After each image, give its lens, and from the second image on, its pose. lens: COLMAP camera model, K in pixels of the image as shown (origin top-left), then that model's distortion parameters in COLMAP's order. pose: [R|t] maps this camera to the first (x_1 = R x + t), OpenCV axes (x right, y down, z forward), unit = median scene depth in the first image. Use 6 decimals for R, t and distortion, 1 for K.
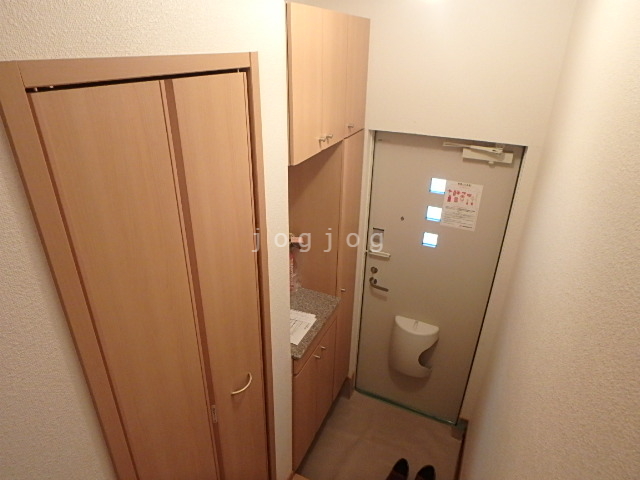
lens RADIAL K [[397.5, 0, 303.8], [0, 397.5, 239.2], [0, 0, 1]] dist [-0.041503, 0.023855]
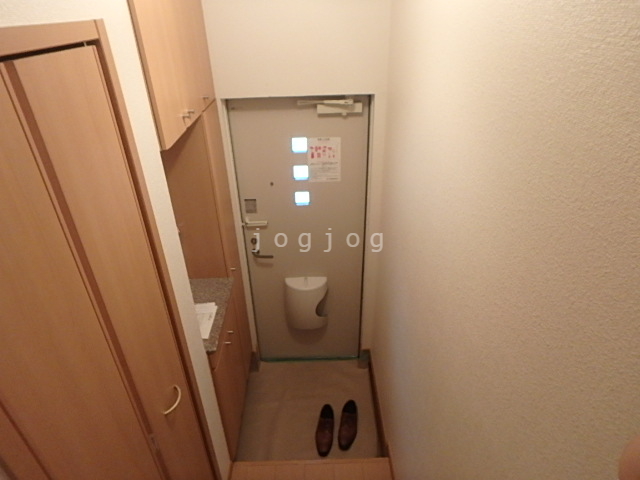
lens RADIAL K [[397.5, 0, 303.8], [0, 397.5, 239.2], [0, 0, 1]] dist [-0.041503, 0.023855]
pose [[0.894641, -0.257844, 0.364876, -0.089278], [0.230428, 0.965955, 0.117617, -0.018151], [-0.382781, -0.021147, 0.923597, 0.044714]]
